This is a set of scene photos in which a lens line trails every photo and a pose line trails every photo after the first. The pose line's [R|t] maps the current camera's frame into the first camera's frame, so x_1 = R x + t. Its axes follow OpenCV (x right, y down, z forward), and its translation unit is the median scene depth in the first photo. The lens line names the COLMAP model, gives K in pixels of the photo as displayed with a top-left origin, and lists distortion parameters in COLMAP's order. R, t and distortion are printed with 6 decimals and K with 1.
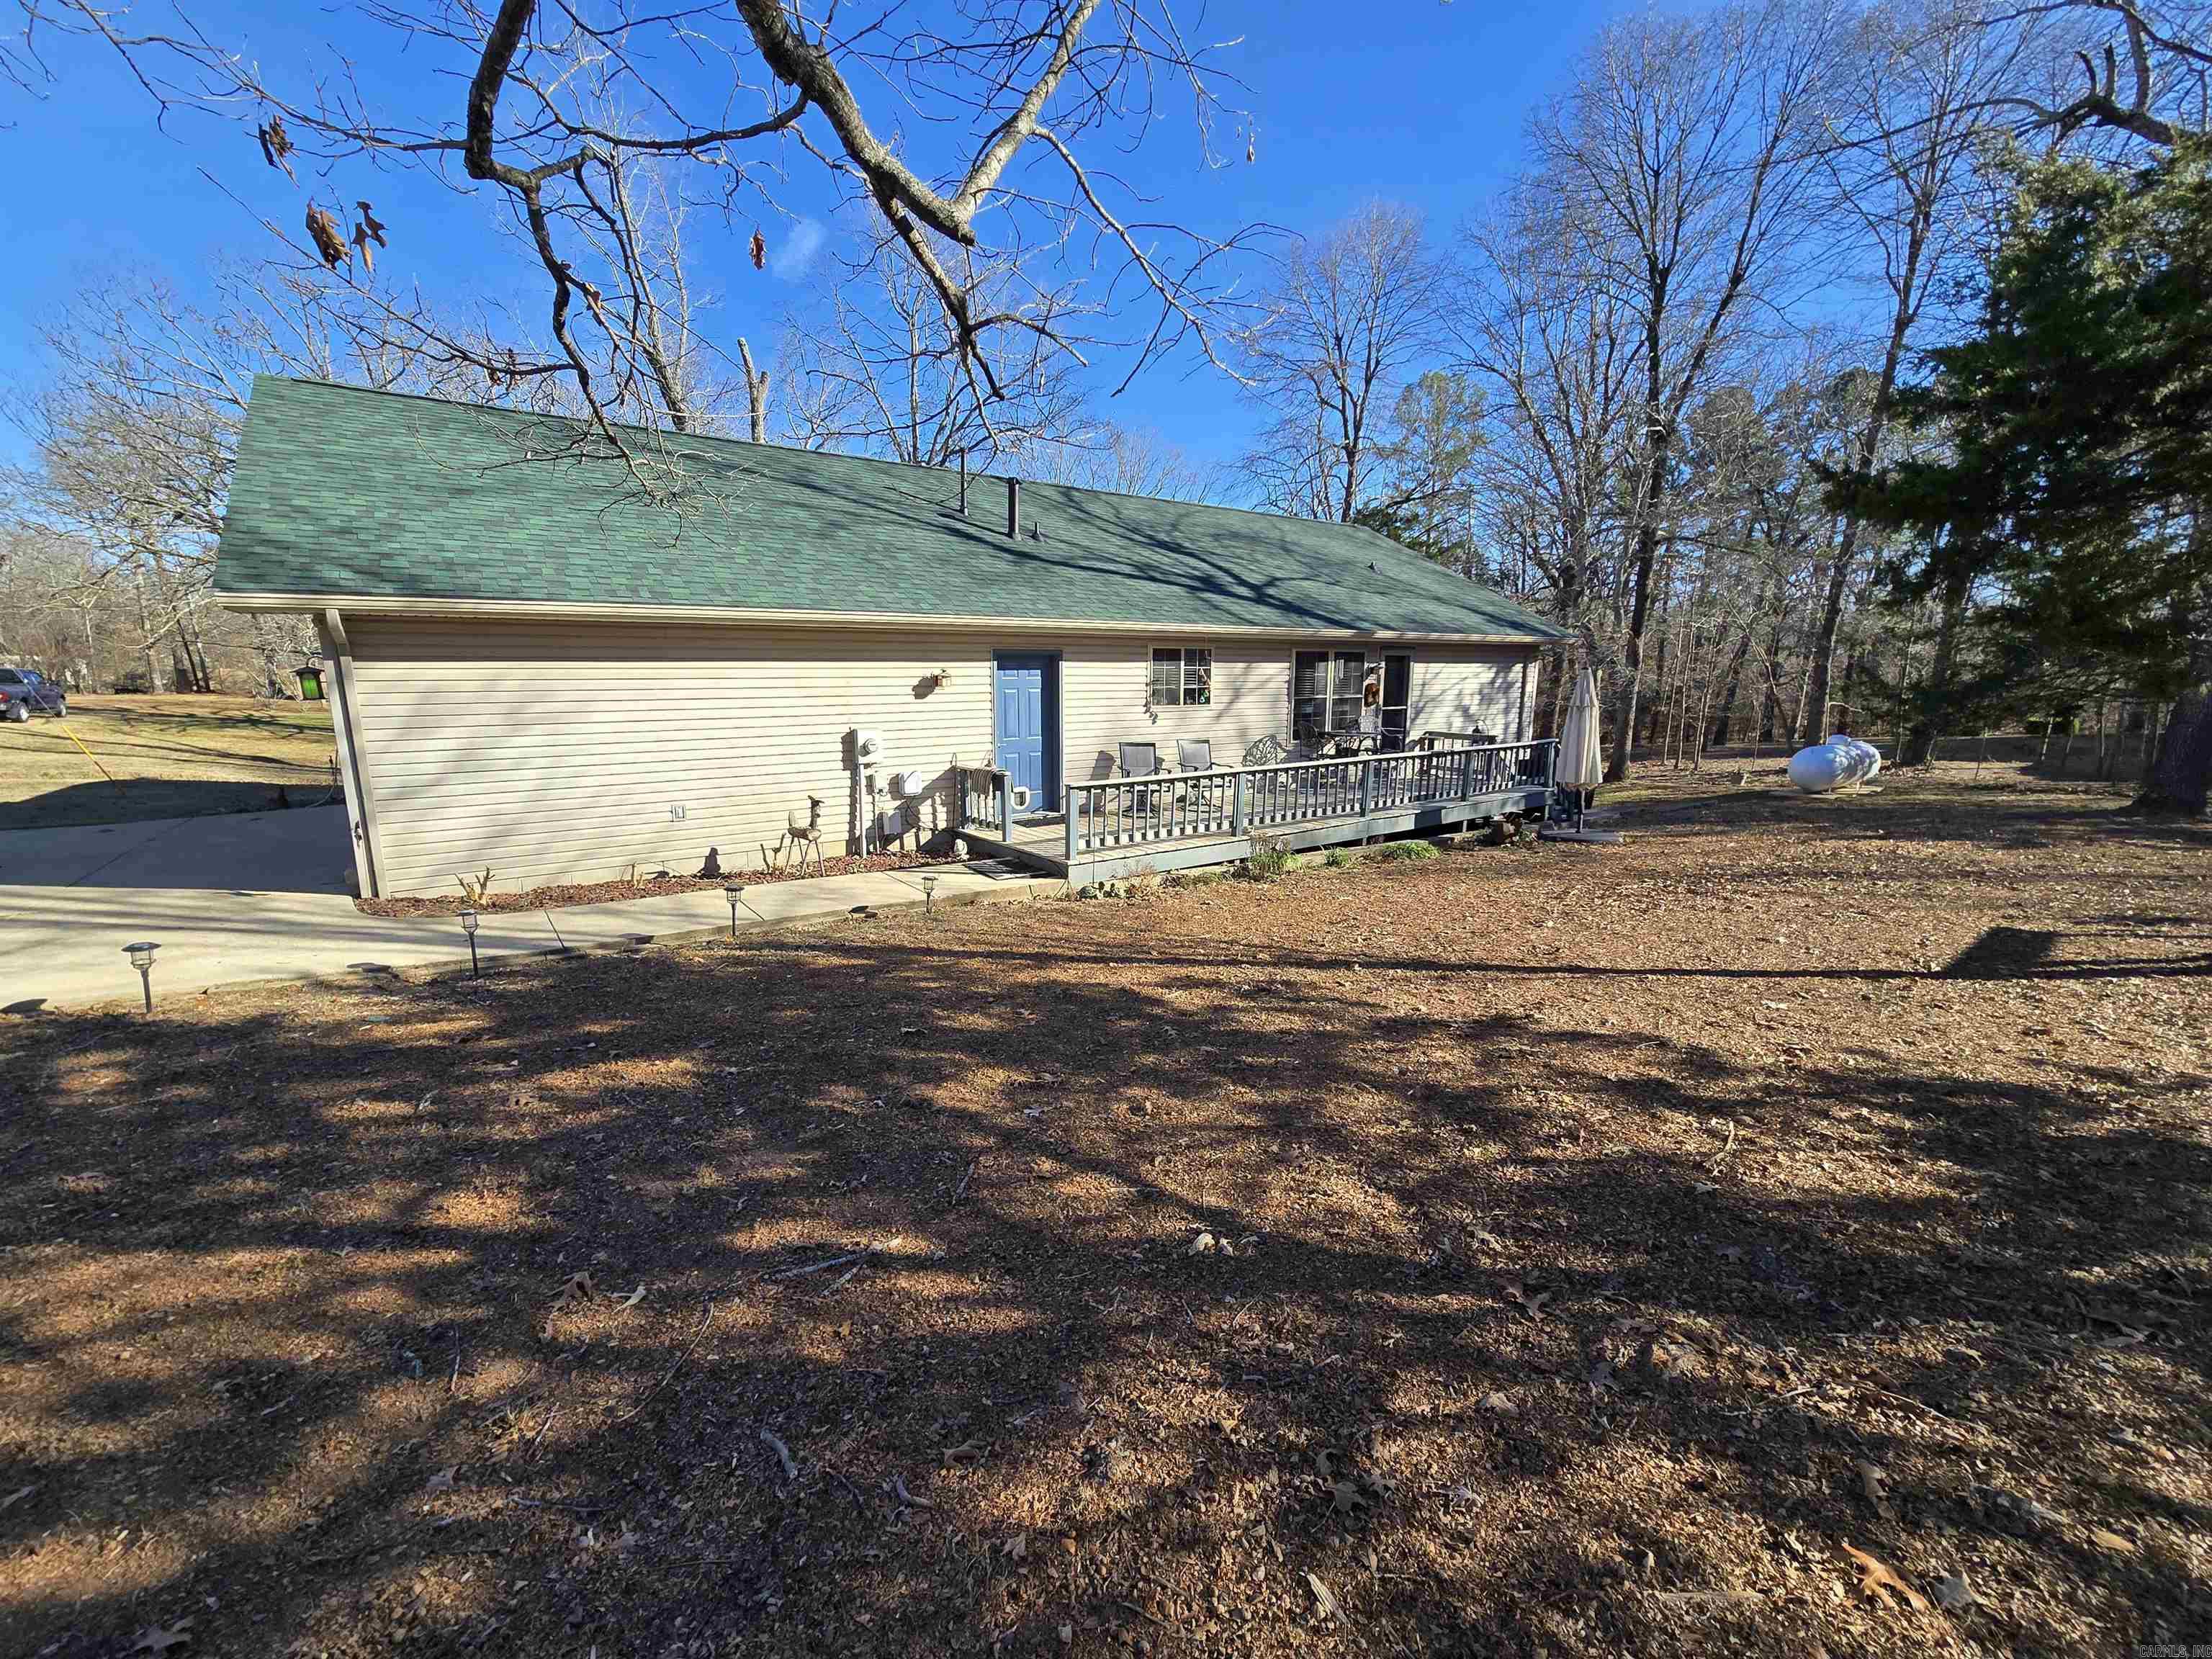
lens RADIAL K [[897.8, 0, 1099.8], [0, 897.8, 840.3], [0, 0, 1]] dist [-0.000983, 0.000868]
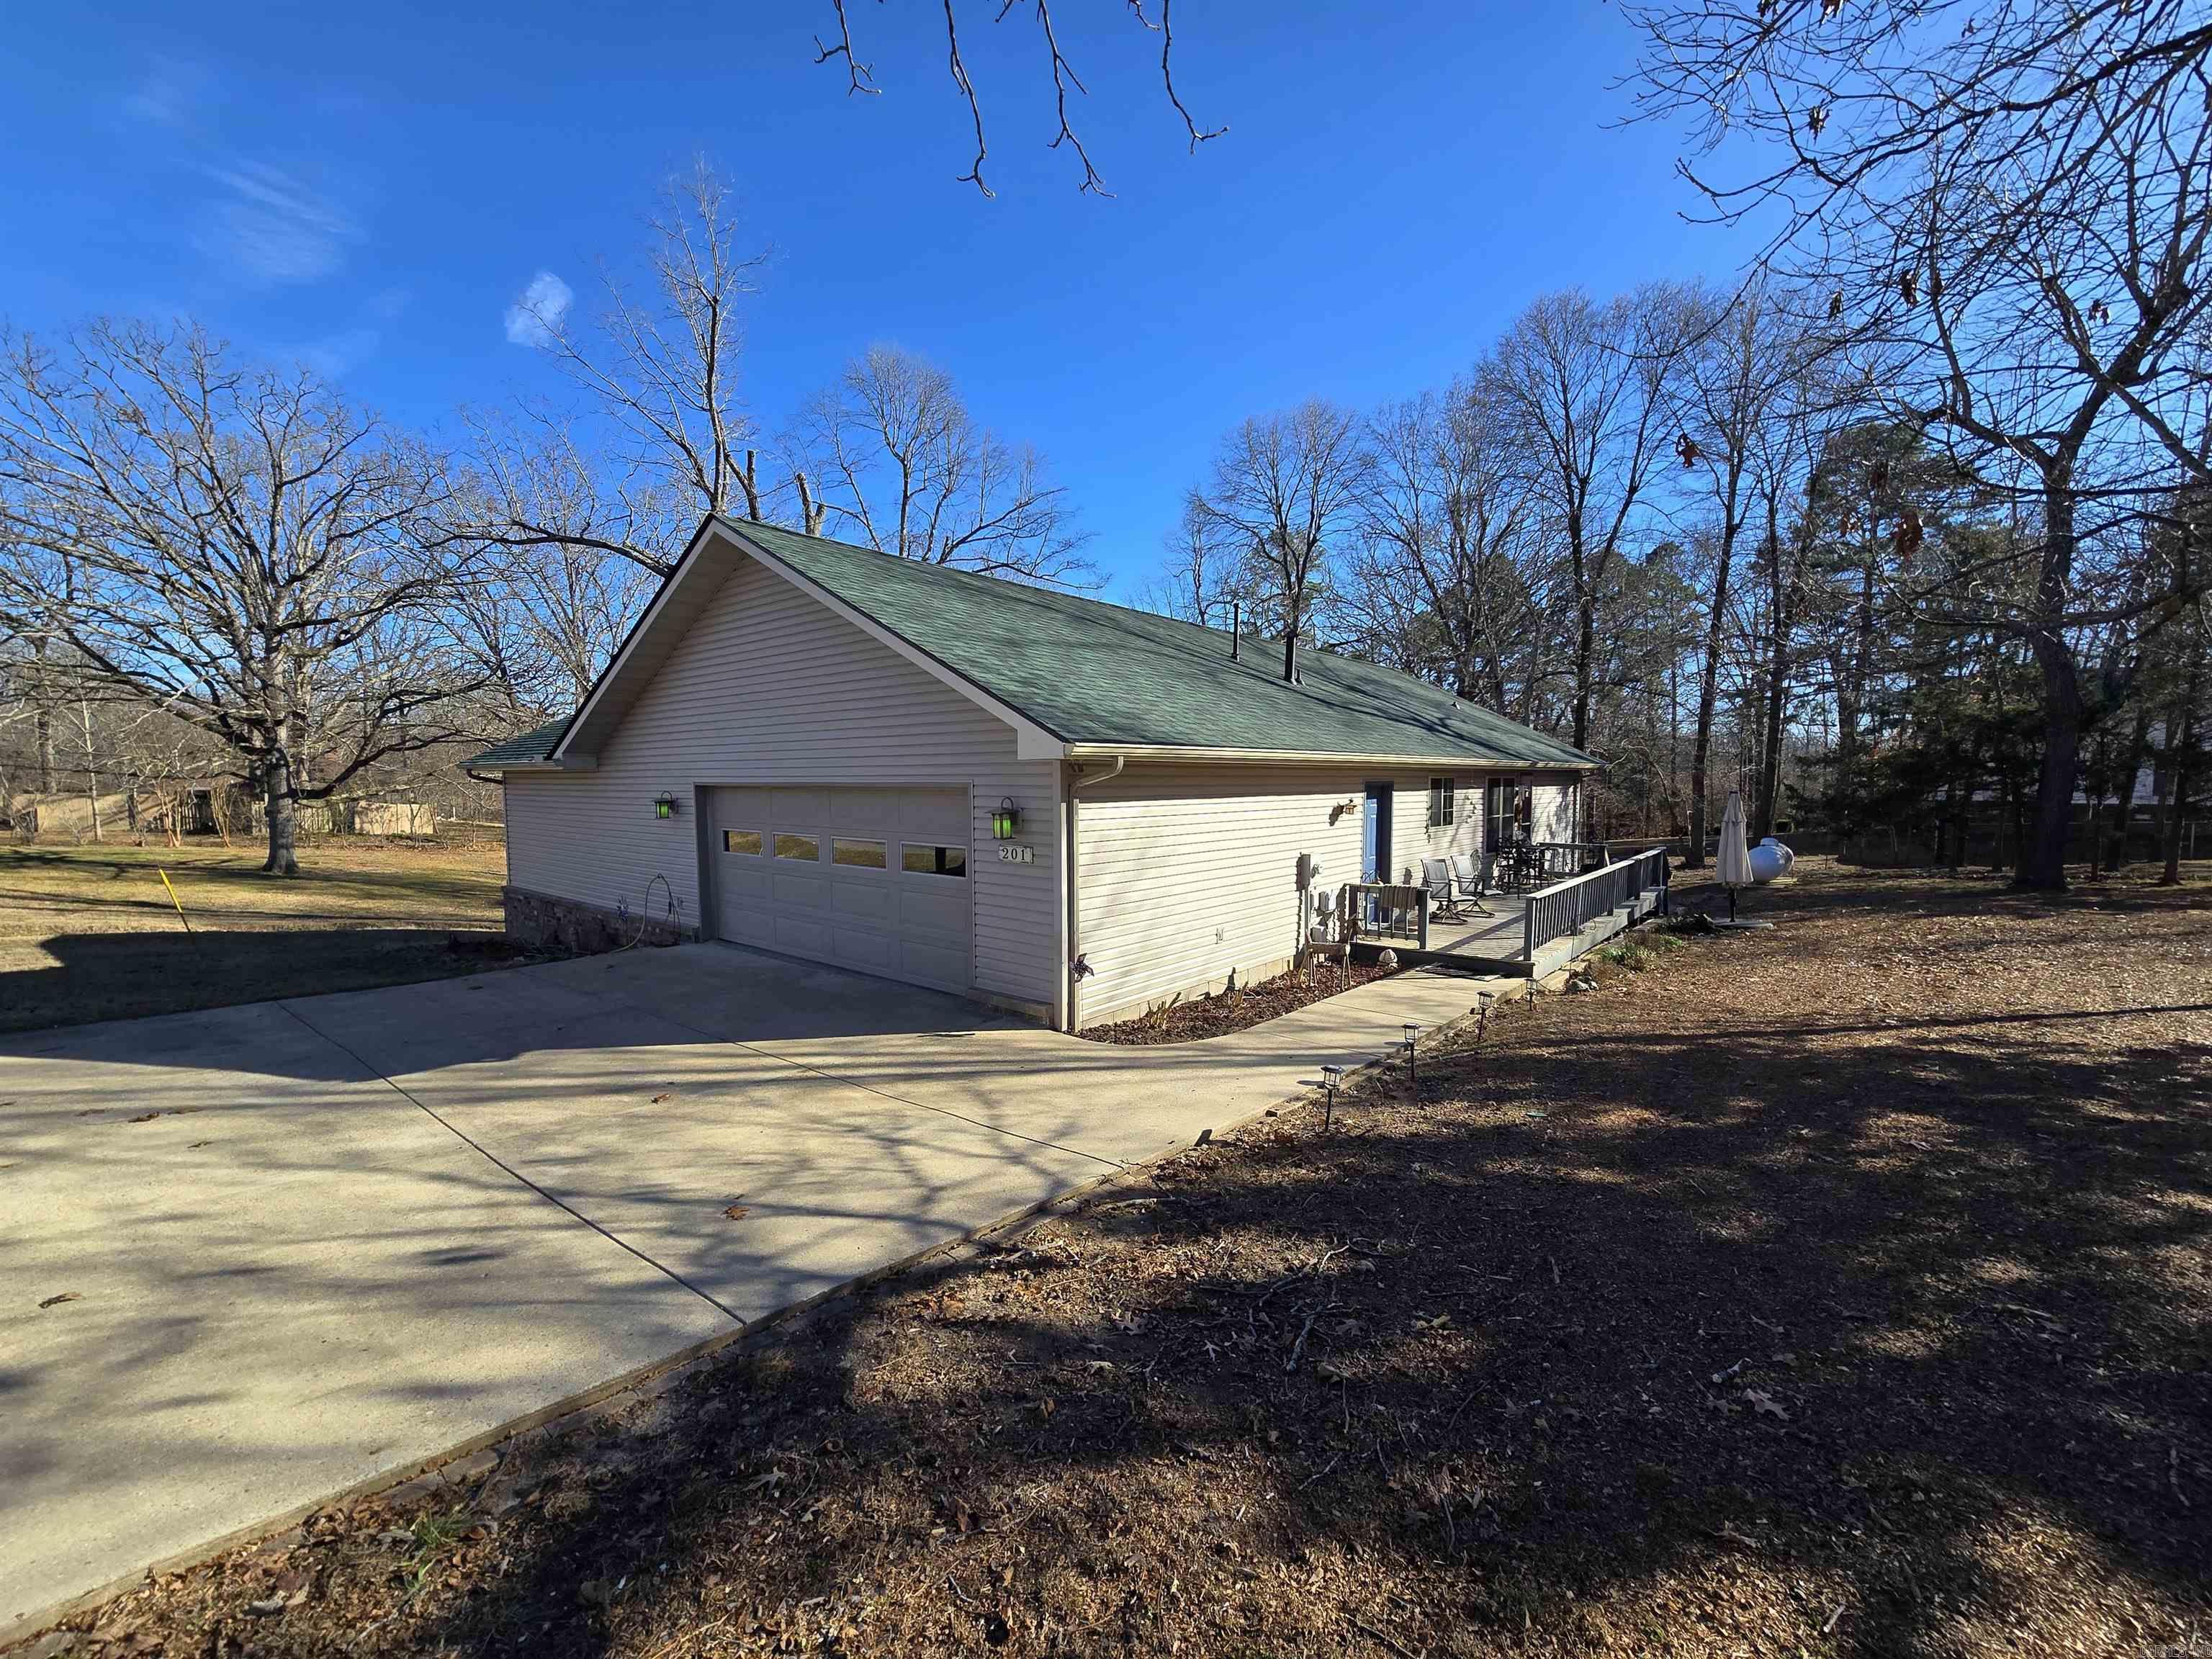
lens RADIAL K [[897.8, 0, 1099.0], [0, 897.8, 838.0], [0, 0, 1]] dist [-0.000983, 0.000868]
pose [[0.971589, -0.019667, 0.235854, -0.615616], [0.049671, 0.991291, -0.121960, -0.016138], [-0.231402, 0.130211, 0.964105, -0.007756]]
